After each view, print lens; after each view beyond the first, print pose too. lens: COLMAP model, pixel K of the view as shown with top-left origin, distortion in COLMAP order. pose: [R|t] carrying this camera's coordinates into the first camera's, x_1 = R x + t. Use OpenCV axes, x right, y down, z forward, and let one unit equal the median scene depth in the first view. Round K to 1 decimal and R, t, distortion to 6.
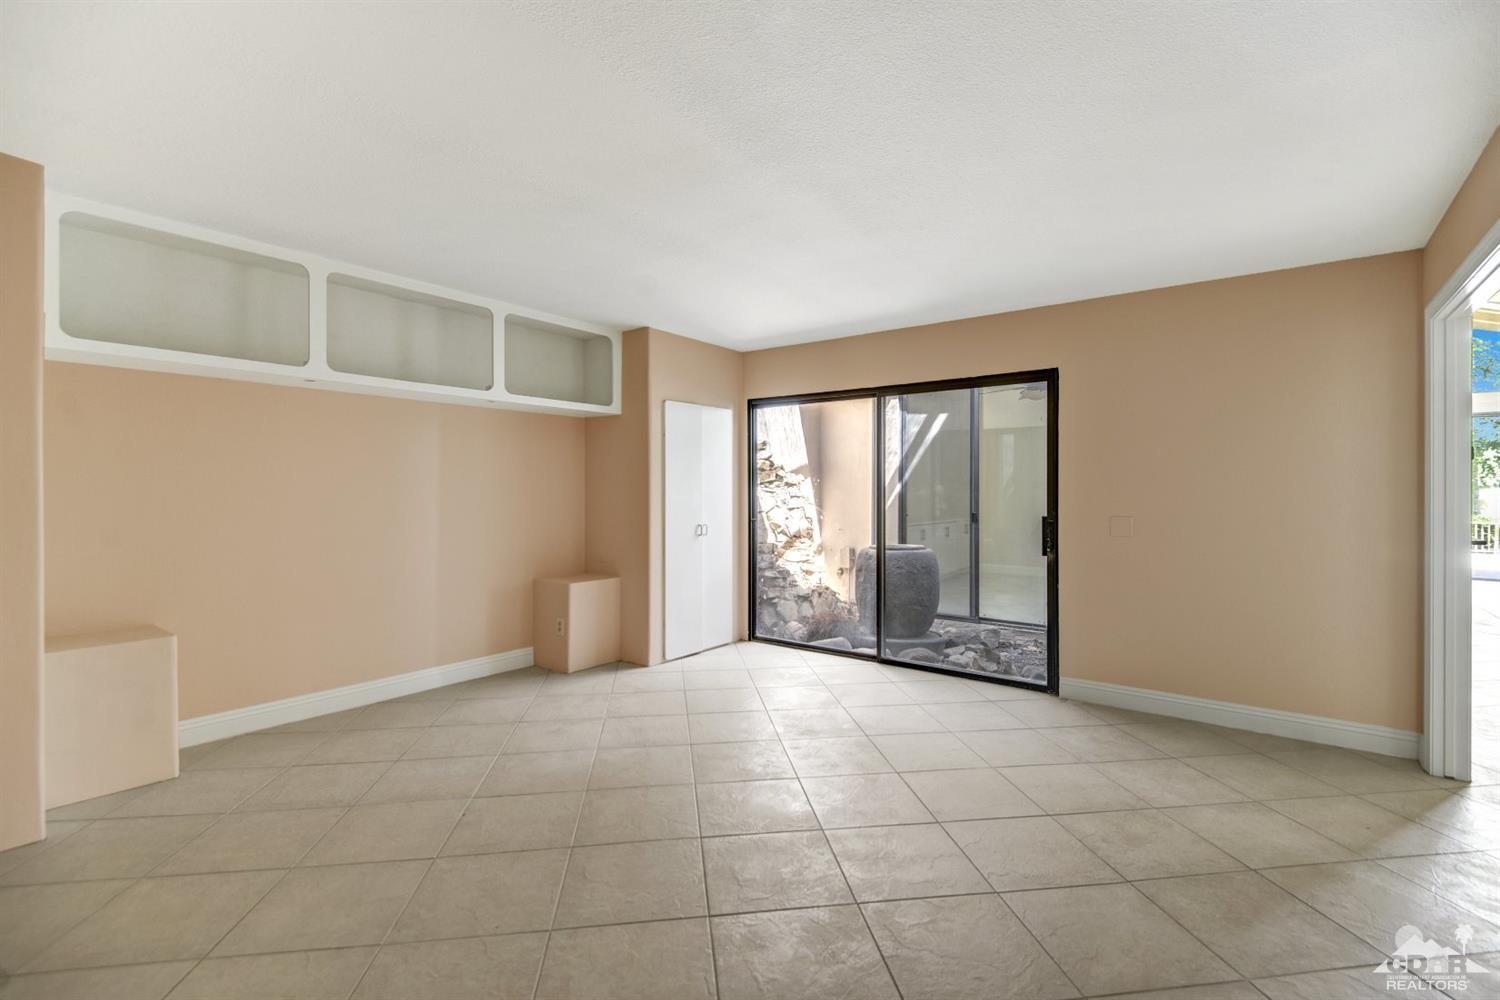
lens RADIAL K [[669.3, 0, 747.0], [0, 669.3, 491.5], [0, 0, 1]] dist [0.013518, -0.000791]
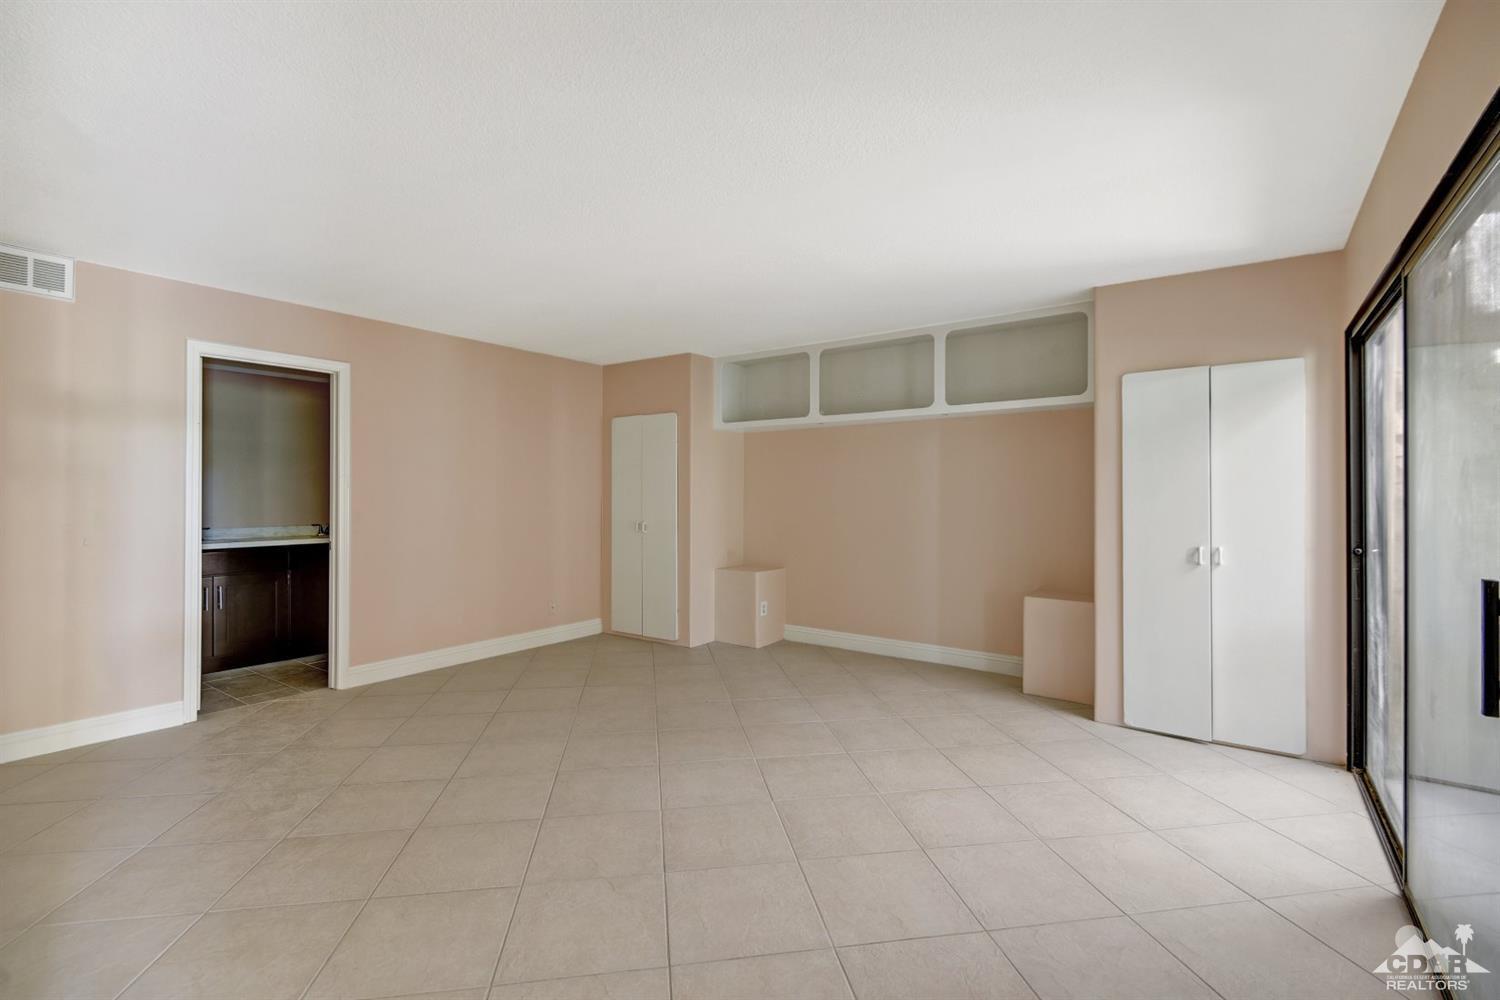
lens RADIAL K [[669.3, 0, 747.0], [0, 669.3, 491.5], [0, 0, 1]] dist [0.013518, -0.000791]
pose [[0.031538, -0.002173, -0.999500, 0.676653], [-0.002056, 0.999995, -0.002239, -0.004786], [0.999500, 0.002125, 0.031534, 0.612432]]
